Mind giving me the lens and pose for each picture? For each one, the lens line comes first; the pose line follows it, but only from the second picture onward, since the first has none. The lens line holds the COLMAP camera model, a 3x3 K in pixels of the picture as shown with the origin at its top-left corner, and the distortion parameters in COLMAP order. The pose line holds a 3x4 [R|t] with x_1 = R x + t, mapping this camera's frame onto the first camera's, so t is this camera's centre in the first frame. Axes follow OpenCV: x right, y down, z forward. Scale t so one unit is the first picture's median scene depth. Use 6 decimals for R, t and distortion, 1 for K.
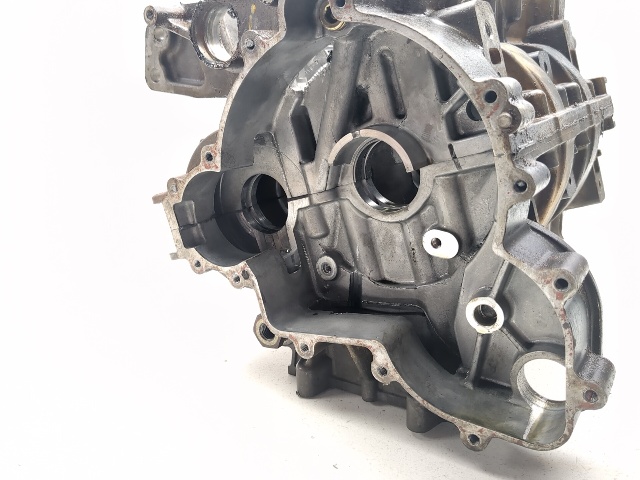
lens RADIAL K [[585.2, 0, 321.0], [0, 585.2, 240.1], [0, 0, 1]] dist [0.098681, -0.325439]
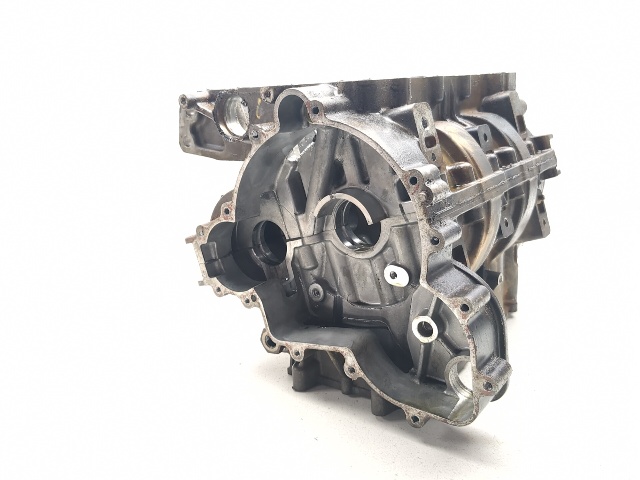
lens RADIAL K [[585.2, 0, 321.0], [0, 585.2, 240.1], [0, 0, 1]] dist [0.098681, -0.325439]
pose [[0.999041, -0.002642, -0.043699, 0.084815], [0.001651, 0.999741, -0.022679, -0.043327], [0.043747, 0.022585, 0.998787, -0.337488]]
